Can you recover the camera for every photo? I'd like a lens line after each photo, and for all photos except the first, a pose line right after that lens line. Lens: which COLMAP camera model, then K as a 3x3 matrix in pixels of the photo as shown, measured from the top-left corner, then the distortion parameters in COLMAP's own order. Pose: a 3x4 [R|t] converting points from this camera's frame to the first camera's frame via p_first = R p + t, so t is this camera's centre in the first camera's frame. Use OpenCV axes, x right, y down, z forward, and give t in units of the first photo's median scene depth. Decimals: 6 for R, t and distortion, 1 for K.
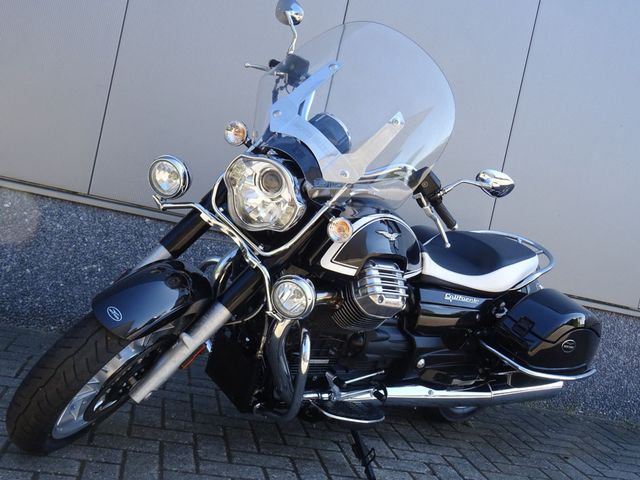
lens RADIAL K [[682.6, 0, 320.0], [0, 682.6, 240.0], [0, 0, 1]] dist [-0.003277, 0.005956]
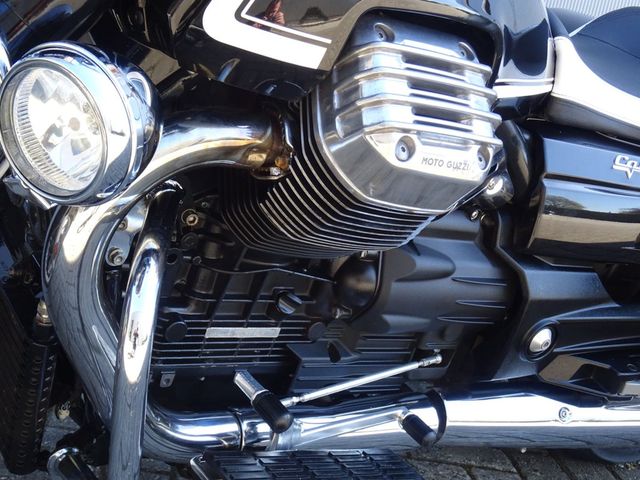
lens RADIAL K [[983.7, 0, 320.0], [0, 983.7, 240.0], [0, 0, 1]] dist [-0.009172, -0.051599]
pose [[0.995205, 0.019818, -0.095782, 0.086926], [-0.008170, 0.992679, 0.120506, 0.069346], [0.097469, -0.119145, 0.988081, 0.516060]]
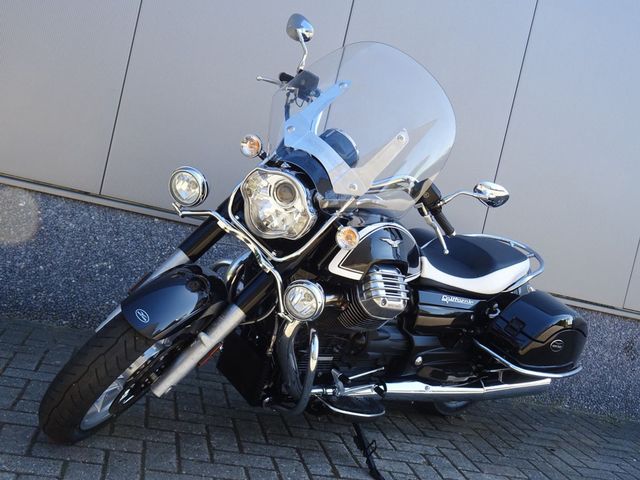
lens RADIAL K [[682.6, 0, 320.0], [0, 682.6, 240.0], [0, 0, 1]] dist [-0.003277, 0.005956]
pose [[0.999819, 0.011525, 0.015127, -0.026782], [-0.011734, 0.999836, 0.013826, -0.022791], [-0.014965, -0.014001, 0.999790, -0.065350]]
